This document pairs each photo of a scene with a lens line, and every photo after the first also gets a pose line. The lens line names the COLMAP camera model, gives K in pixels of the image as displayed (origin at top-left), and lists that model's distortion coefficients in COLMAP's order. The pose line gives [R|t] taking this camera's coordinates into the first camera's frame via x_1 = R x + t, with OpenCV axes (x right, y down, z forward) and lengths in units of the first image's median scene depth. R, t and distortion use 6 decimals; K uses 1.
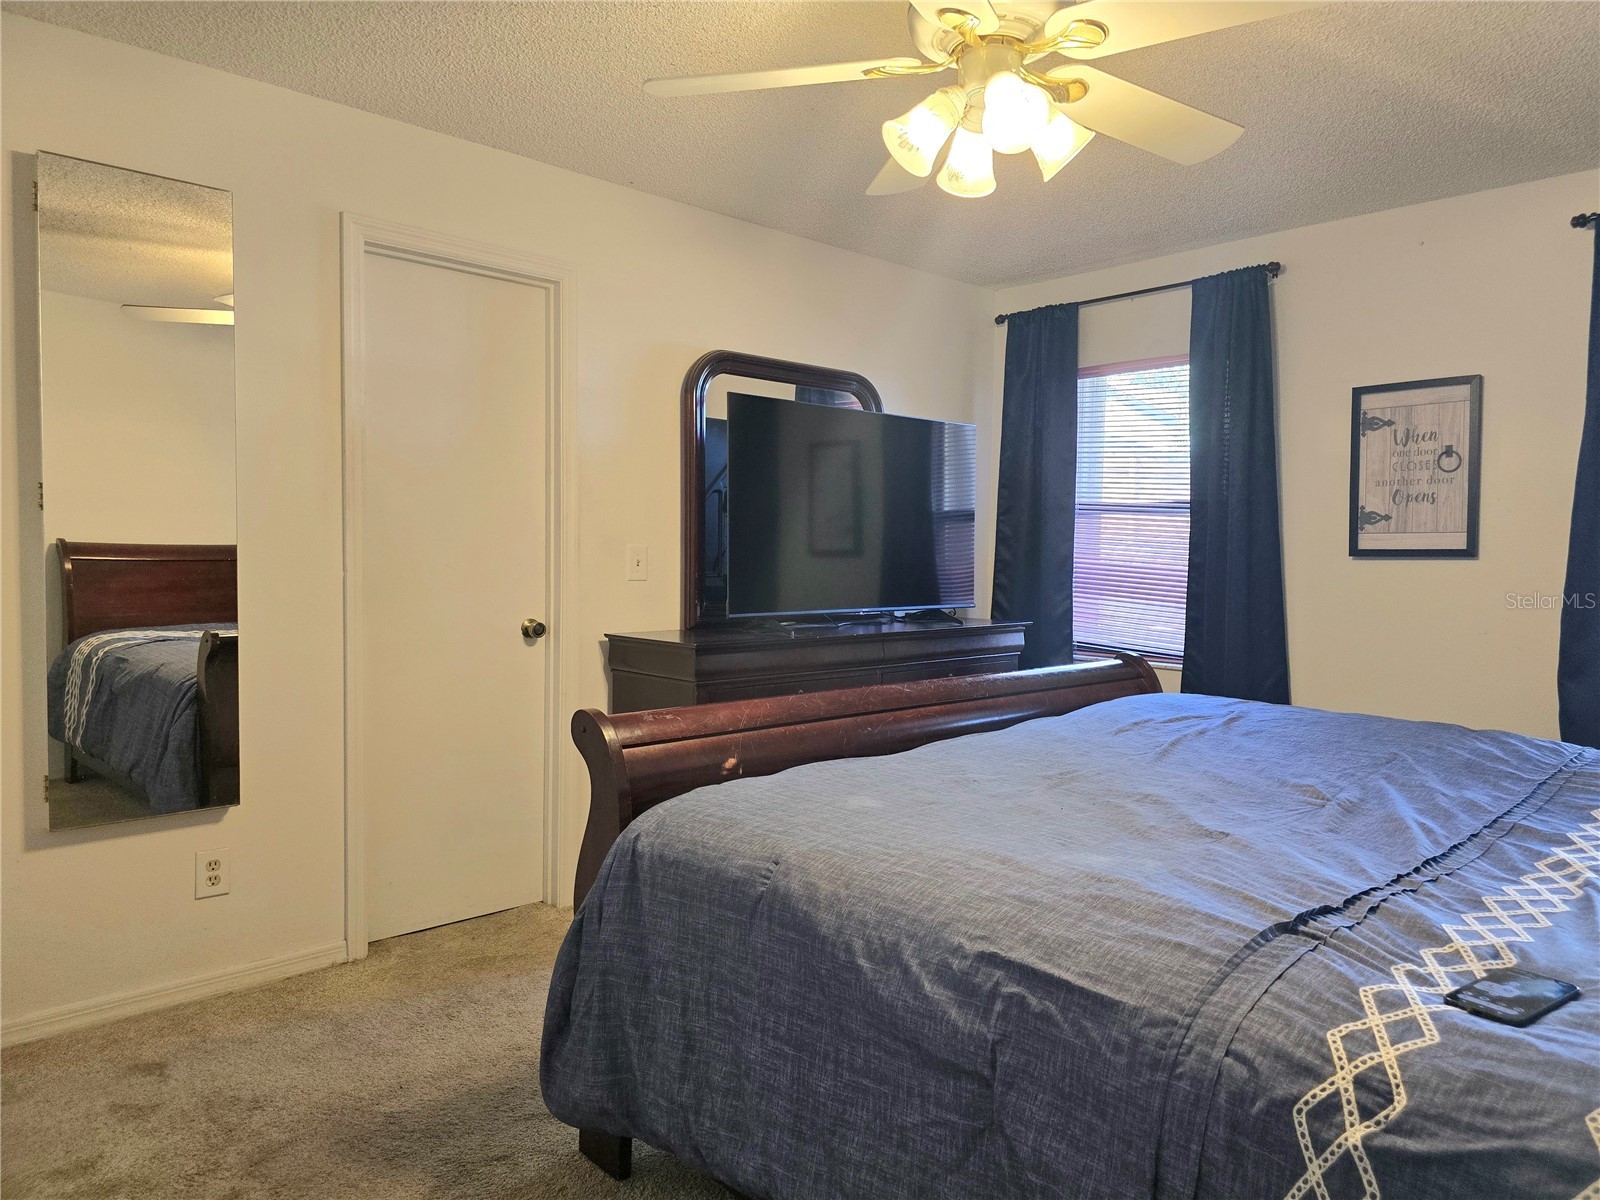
lens RADIAL K [[1072.3, 0, 813.8], [0, 1072.3, 598.3], [0, 0, 1]] dist [0.050850, -0.043762]
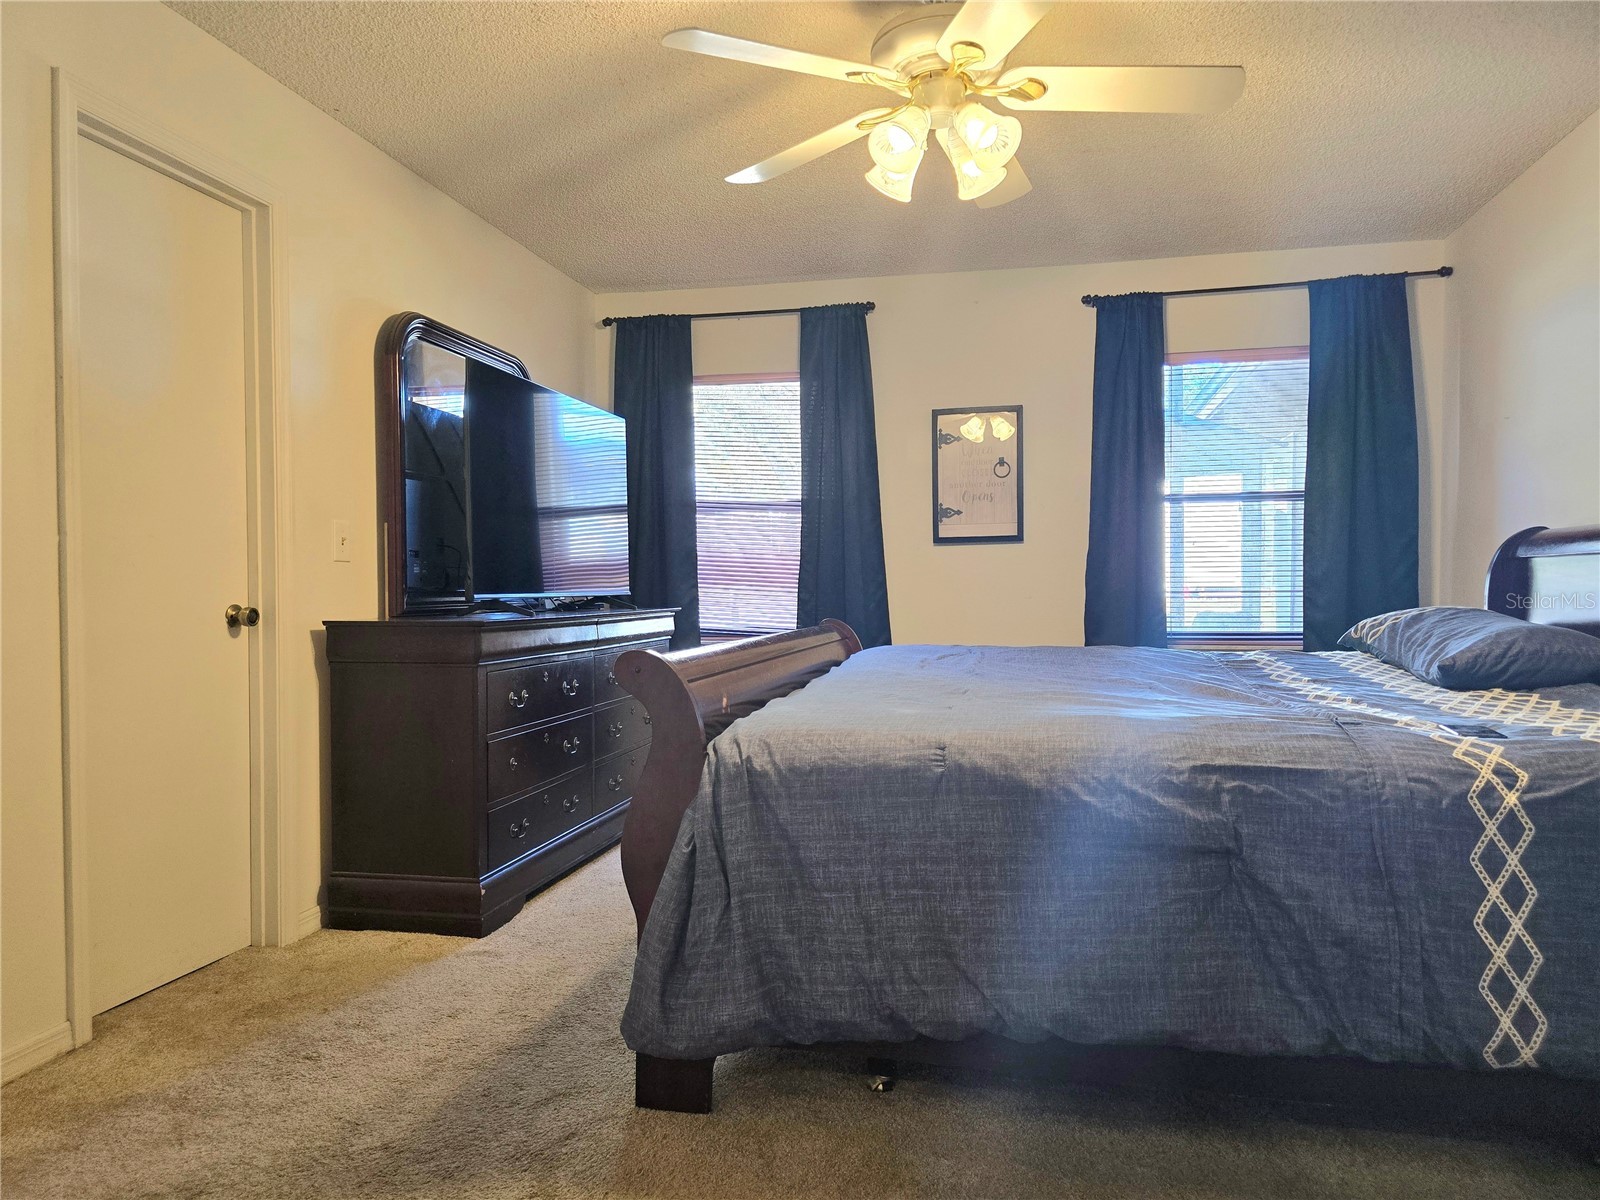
lens RADIAL K [[1072.3, 0, 812.7], [0, 1072.3, 604.8], [0, 0, 1]] dist [0.050850, -0.043762]
pose [[0.824489, -0.026498, 0.565257, -0.490544], [0.040296, 0.999116, -0.011941, 0.062920], [-0.564441, 0.032623, 0.824828, 0.079435]]
